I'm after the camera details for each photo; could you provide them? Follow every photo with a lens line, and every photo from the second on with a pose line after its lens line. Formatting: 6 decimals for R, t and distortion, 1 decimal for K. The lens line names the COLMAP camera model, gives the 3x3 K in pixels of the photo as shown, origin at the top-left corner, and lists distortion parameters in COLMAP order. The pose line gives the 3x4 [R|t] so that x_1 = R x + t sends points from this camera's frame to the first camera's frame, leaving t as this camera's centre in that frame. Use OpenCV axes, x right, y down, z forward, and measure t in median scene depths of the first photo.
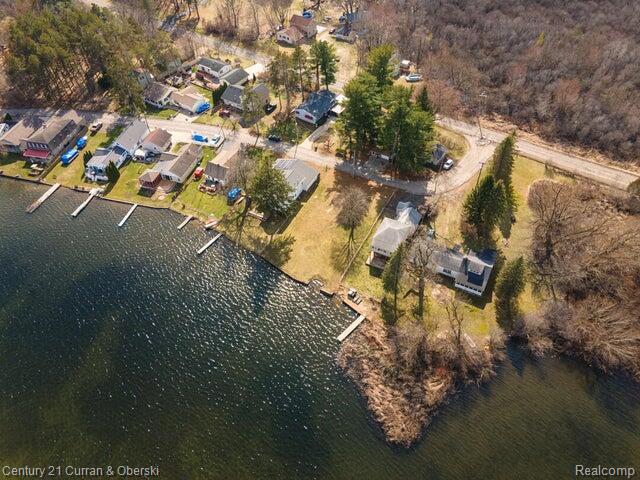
lens RADIAL K [[472.5, 0, 320.0], [0, 472.5, 240.0], [0, 0, 1]] dist [-0.004978, 0.060247]
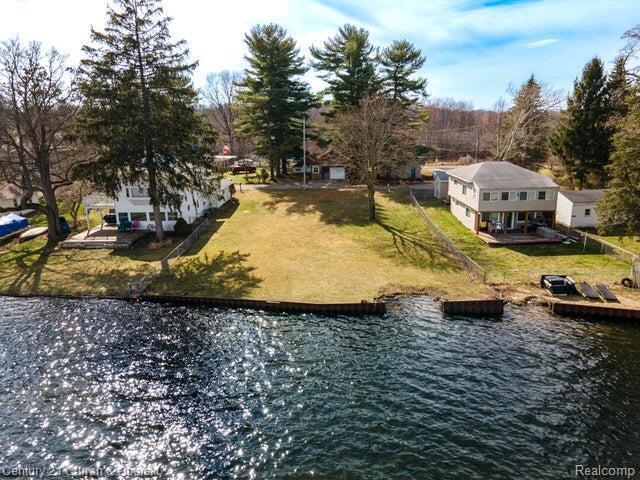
lens RADIAL K [[472.5, 0, 320.0], [0, 472.5, 240.0], [0, 0, 1]] dist [-0.004978, 0.060247]
pose [[0.889563, -0.104266, 0.444755, -0.138974], [0.333808, 0.813012, -0.477058, 0.148504], [-0.311850, 0.572836, 0.758030, 0.705536]]
